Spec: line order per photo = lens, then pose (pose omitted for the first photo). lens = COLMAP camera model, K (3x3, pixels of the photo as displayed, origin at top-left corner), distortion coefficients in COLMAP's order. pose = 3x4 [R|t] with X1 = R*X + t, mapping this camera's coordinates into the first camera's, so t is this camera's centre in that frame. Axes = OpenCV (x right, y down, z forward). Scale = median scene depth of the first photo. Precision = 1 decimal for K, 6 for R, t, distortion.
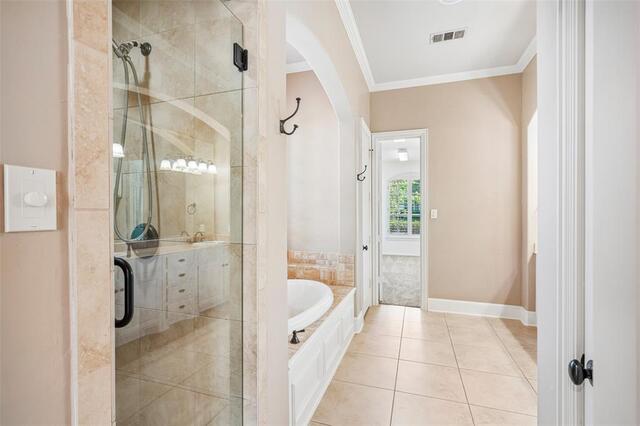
lens RADIAL K [[290.0, 0, 321.2], [0, 290.0, 214.8], [0, 0, 1]] dist [-0.003763, -0.000992]
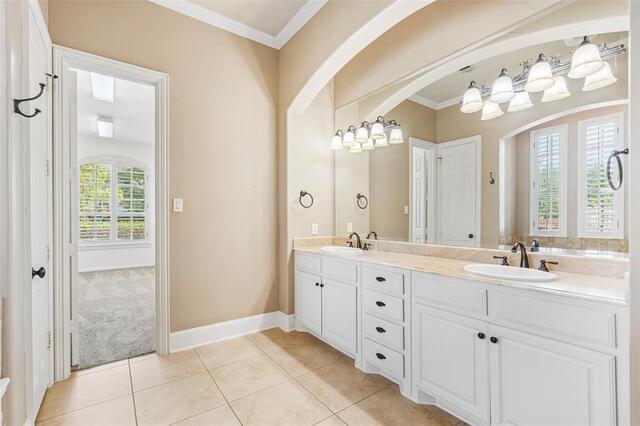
lens RADIAL K [[290.0, 0, 323.4], [0, 290.0, 216.6], [0, 0, 1]] dist [-0.003763, -0.000992]
pose [[0.579838, 0.000137, 0.814732, 0.038671], [0.003212, 0.999992, -0.002455, 0.025921], [-0.814725, 0.004040, 0.579833, 0.340214]]
